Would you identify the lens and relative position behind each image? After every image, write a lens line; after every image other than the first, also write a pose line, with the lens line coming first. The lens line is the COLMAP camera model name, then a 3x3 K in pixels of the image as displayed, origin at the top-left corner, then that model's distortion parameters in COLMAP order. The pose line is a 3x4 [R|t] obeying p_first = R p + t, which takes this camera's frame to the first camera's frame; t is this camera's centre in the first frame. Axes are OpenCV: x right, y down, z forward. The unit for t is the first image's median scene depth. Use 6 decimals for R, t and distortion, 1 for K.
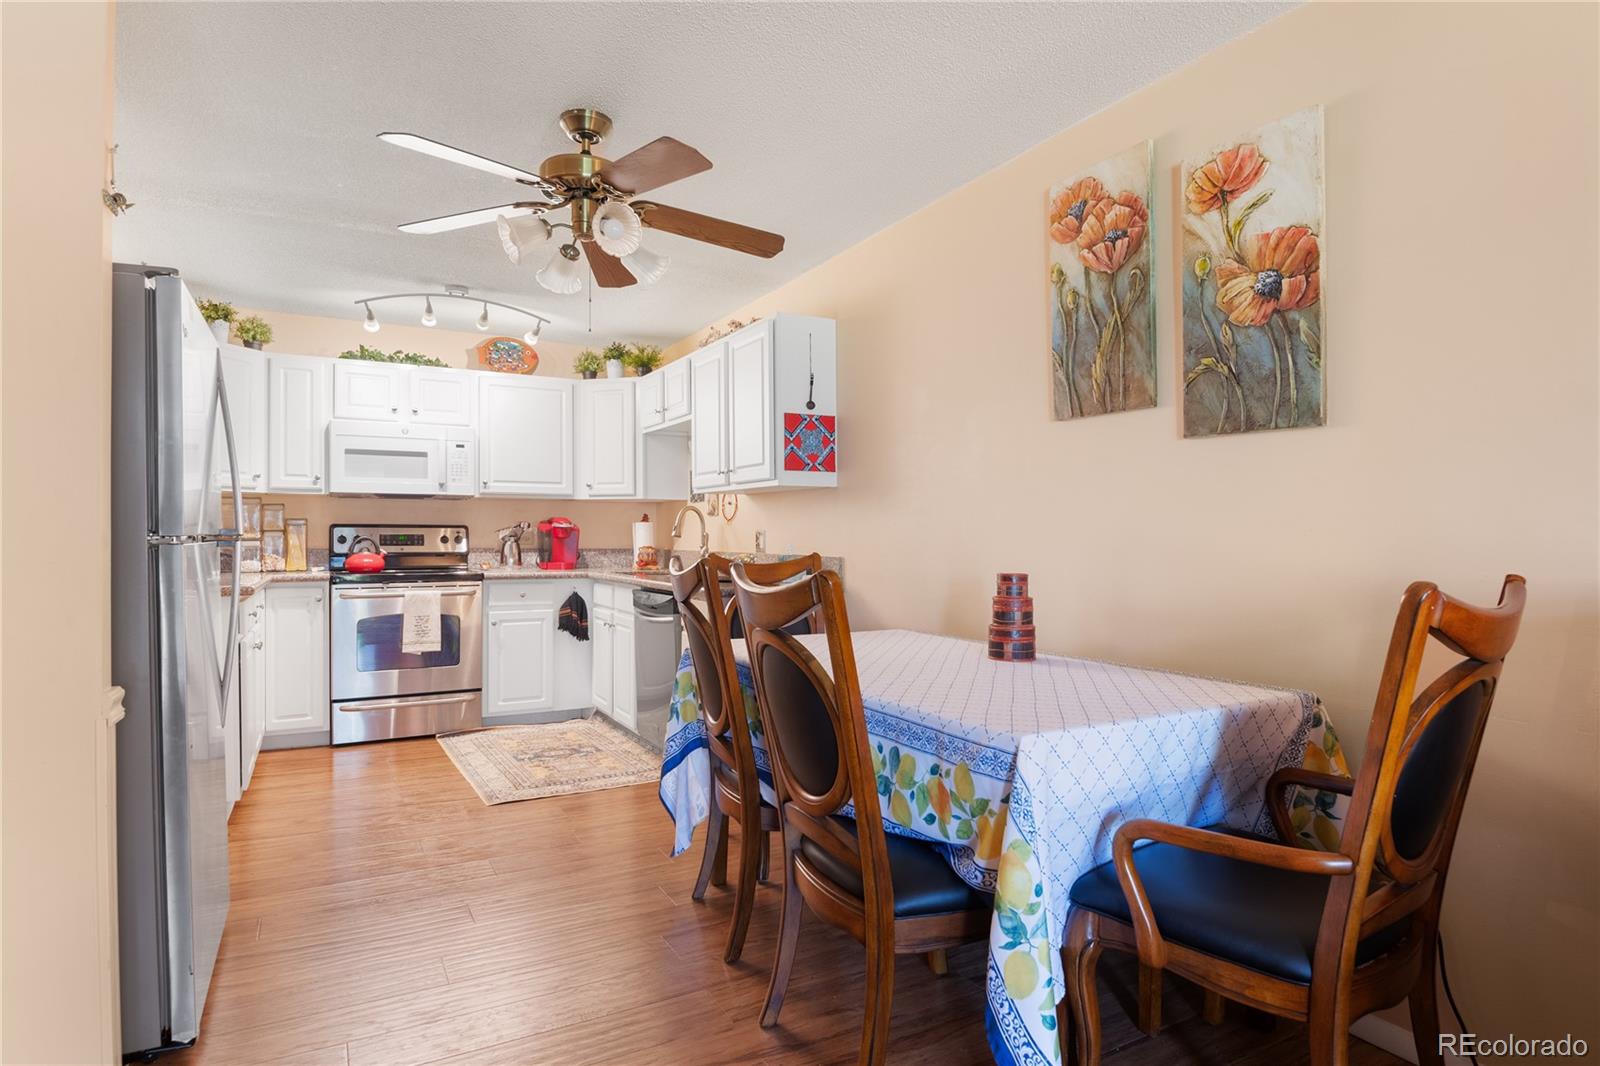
lens RADIAL K [[823.1, 0, 802.6], [0, 823.1, 546.9], [0, 0, 1]] dist [-0.000811, -0.000731]
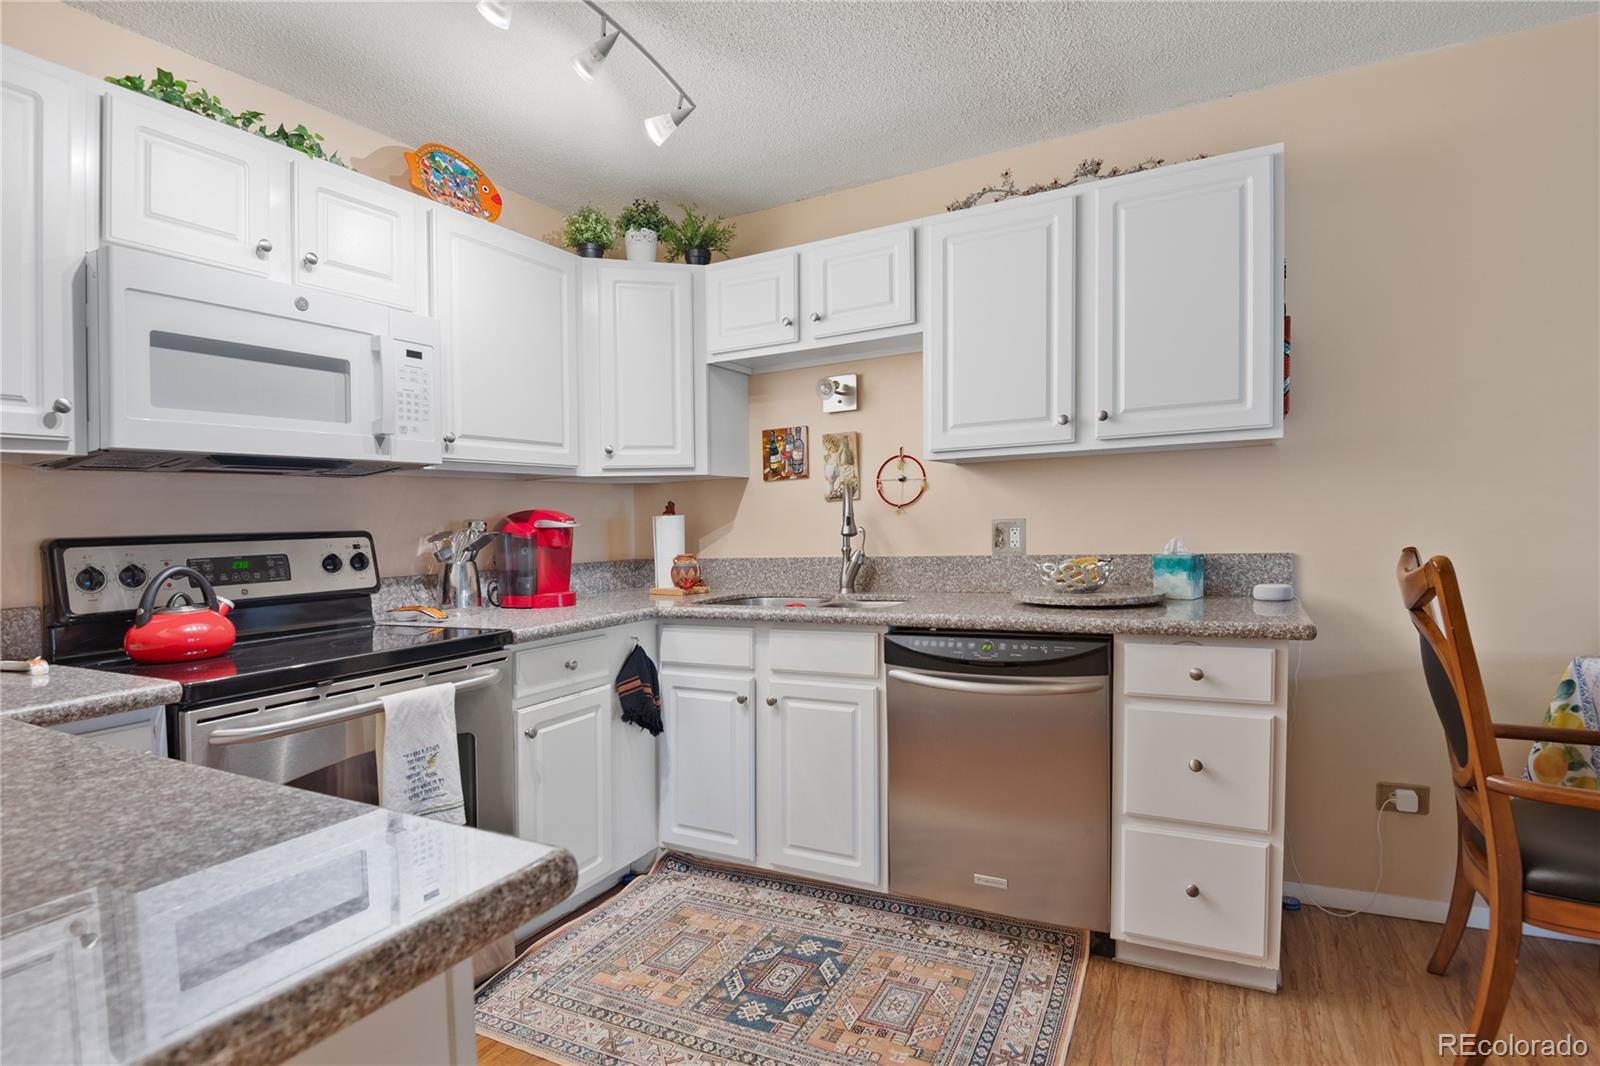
lens RADIAL K [[785.5, 0, 806.9], [0, 785.5, 549.3], [0, 0, 1]] dist [-0.003340, -0.018019]
pose [[0.850691, -0.048782, 0.523398, -0.471241], [0.042135, 0.998809, 0.024608, -0.017398], [-0.523975, 0.001119, 0.851733, 0.531566]]
